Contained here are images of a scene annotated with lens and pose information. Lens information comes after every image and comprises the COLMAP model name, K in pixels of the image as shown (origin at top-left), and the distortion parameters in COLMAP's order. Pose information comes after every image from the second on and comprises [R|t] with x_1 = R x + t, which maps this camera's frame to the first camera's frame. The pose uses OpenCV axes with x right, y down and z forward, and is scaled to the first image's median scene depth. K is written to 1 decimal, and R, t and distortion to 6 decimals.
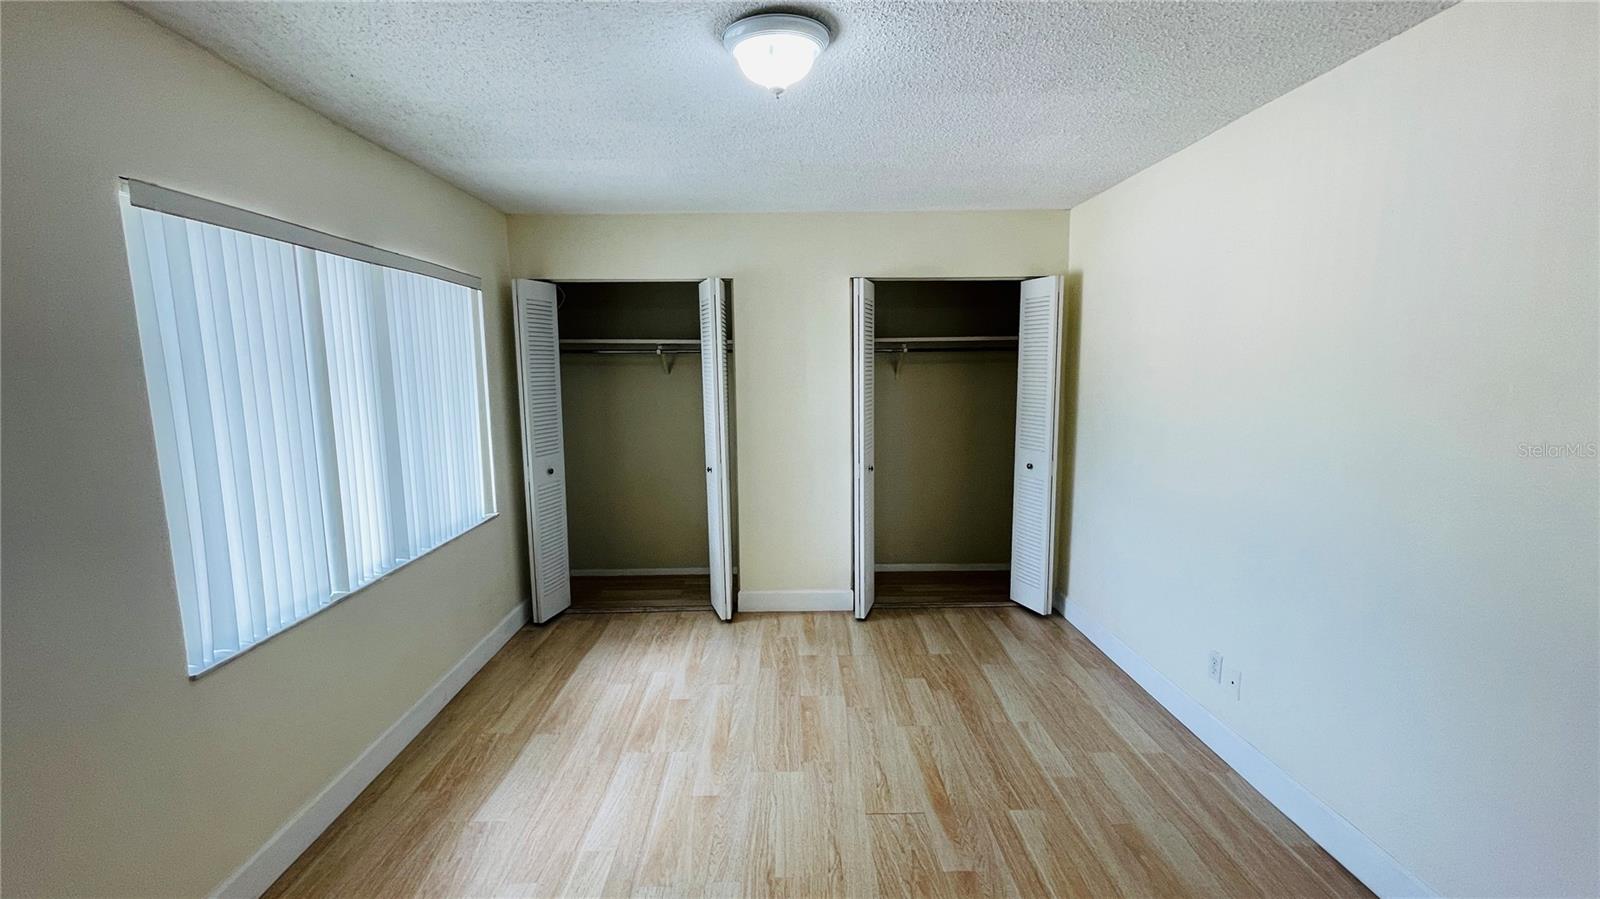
lens RADIAL K [[650.8, 0, 793.6], [0, 650.8, 445.1], [0, 0, 1]] dist [0.002051, 0.000313]
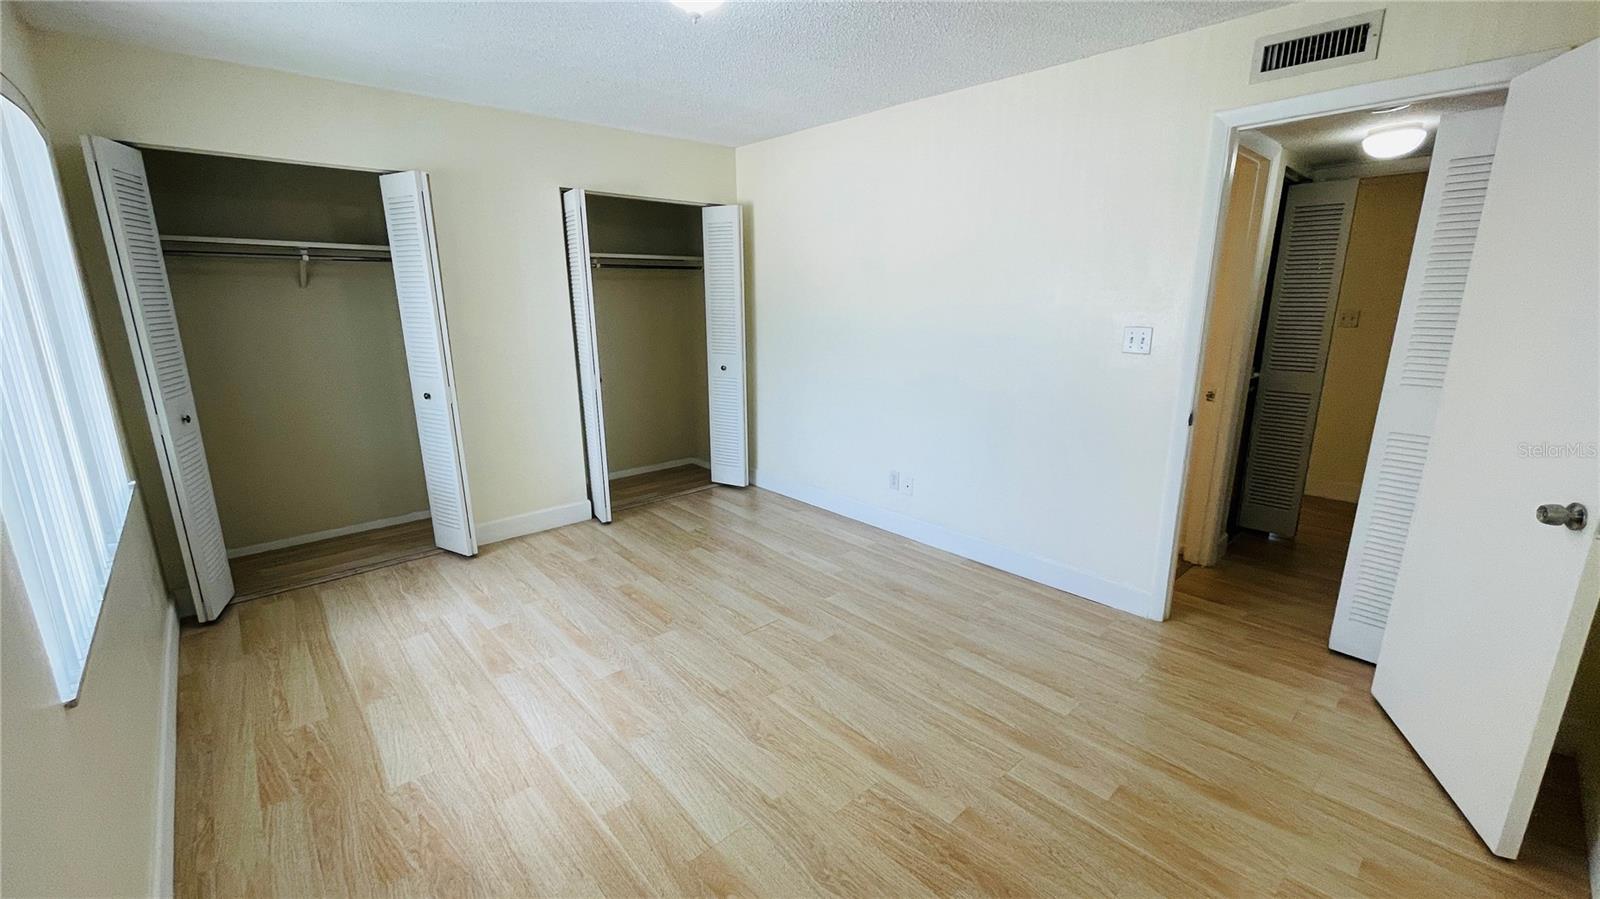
lens RADIAL K [[648.8, 0, 796.3], [0, 648.8, 447.3], [0, 0, 1]] dist [-0.000560, 0.000383]
pose [[0.753118, -0.147101, 0.641229, -0.338231], [0.077233, 0.987711, 0.135876, 0.026090], [-0.653336, -0.052806, 0.755224, 0.001809]]
